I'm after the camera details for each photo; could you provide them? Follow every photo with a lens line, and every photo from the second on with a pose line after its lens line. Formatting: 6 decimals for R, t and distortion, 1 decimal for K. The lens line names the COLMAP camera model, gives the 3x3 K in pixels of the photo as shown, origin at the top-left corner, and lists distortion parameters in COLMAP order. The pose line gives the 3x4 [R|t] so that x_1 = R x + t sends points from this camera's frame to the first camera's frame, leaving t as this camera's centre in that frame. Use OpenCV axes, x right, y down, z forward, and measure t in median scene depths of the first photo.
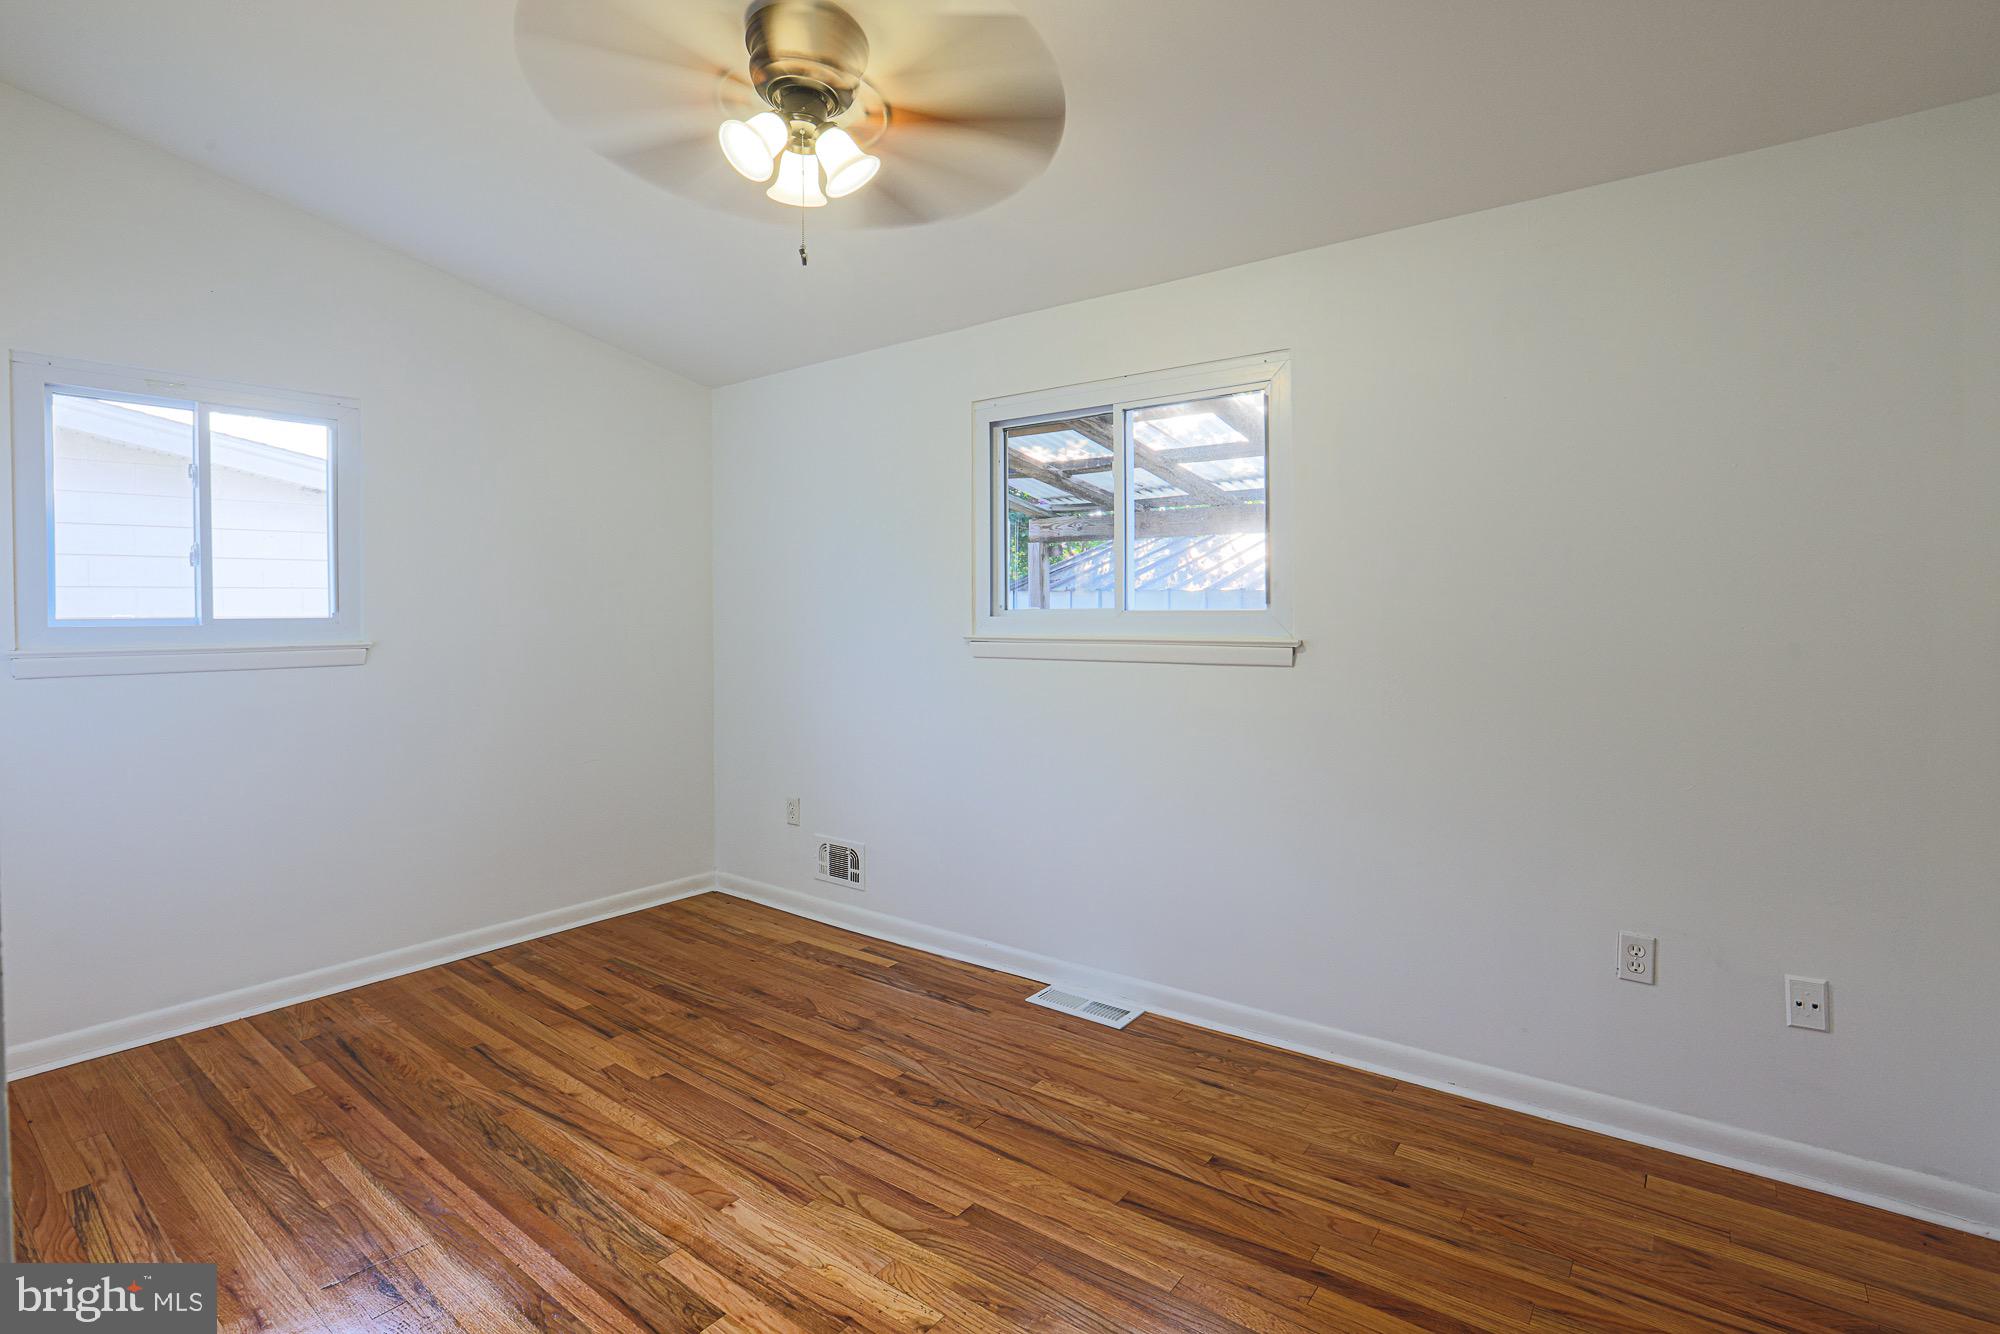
lens RADIAL K [[954.3, 0, 924.2], [0, 954.3, 605.3], [0, 0, 1]] dist [-0.050182, 0.020363]
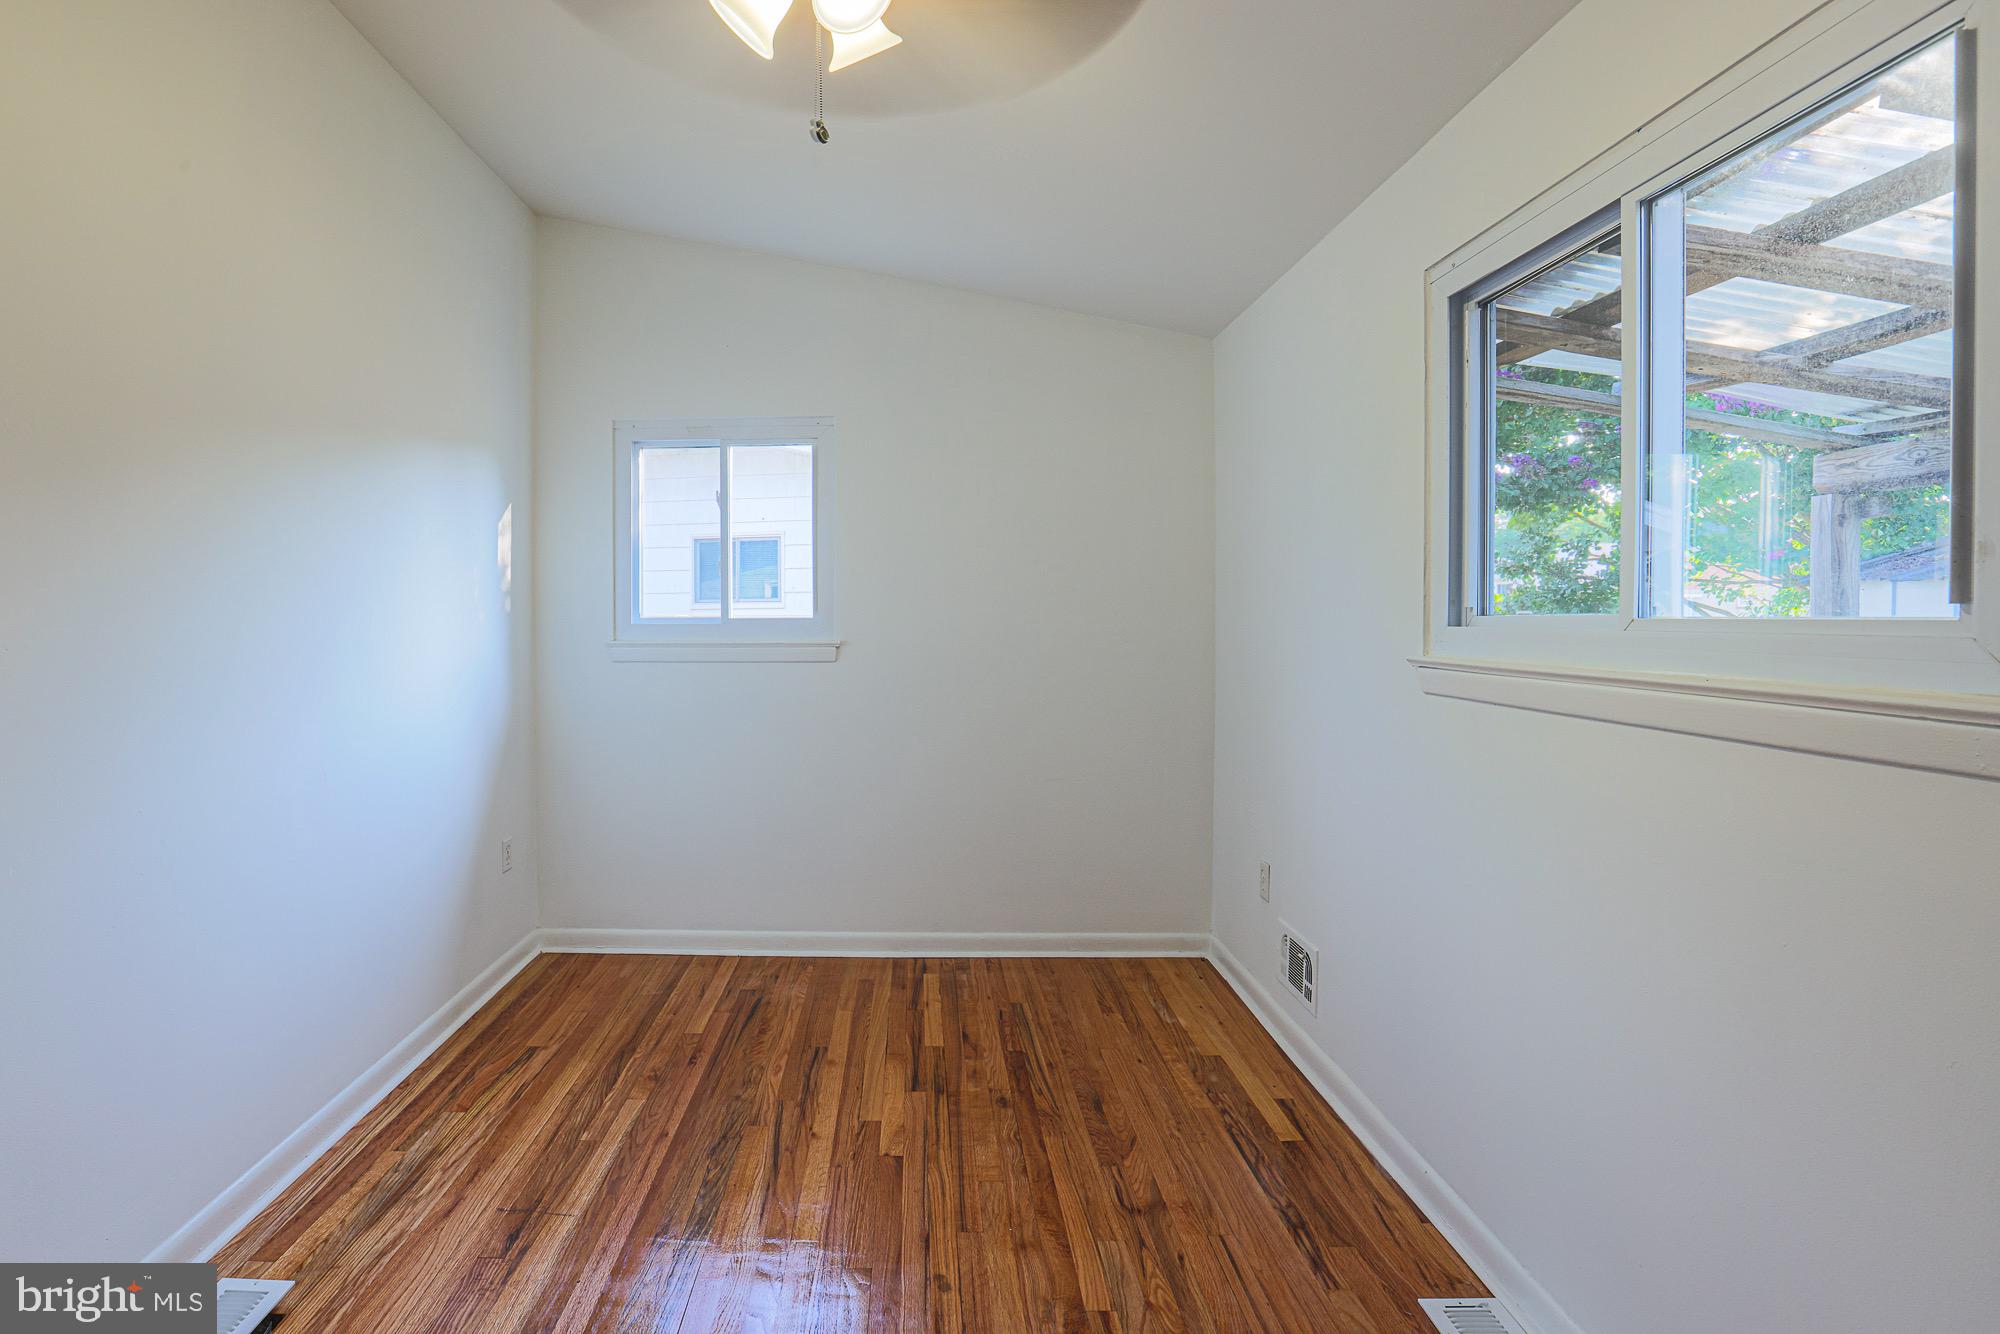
lens RADIAL K [[954.3, 0, 924.2], [0, 954.3, 605.3], [0, 0, 1]] dist [-0.050182, 0.020363]
pose [[0.636163, -0.002273, -0.771552, 0.352529], [0.001158, 0.999997, -0.001992, 0.000198], [0.771554, 0.000373, 0.636164, 0.421011]]
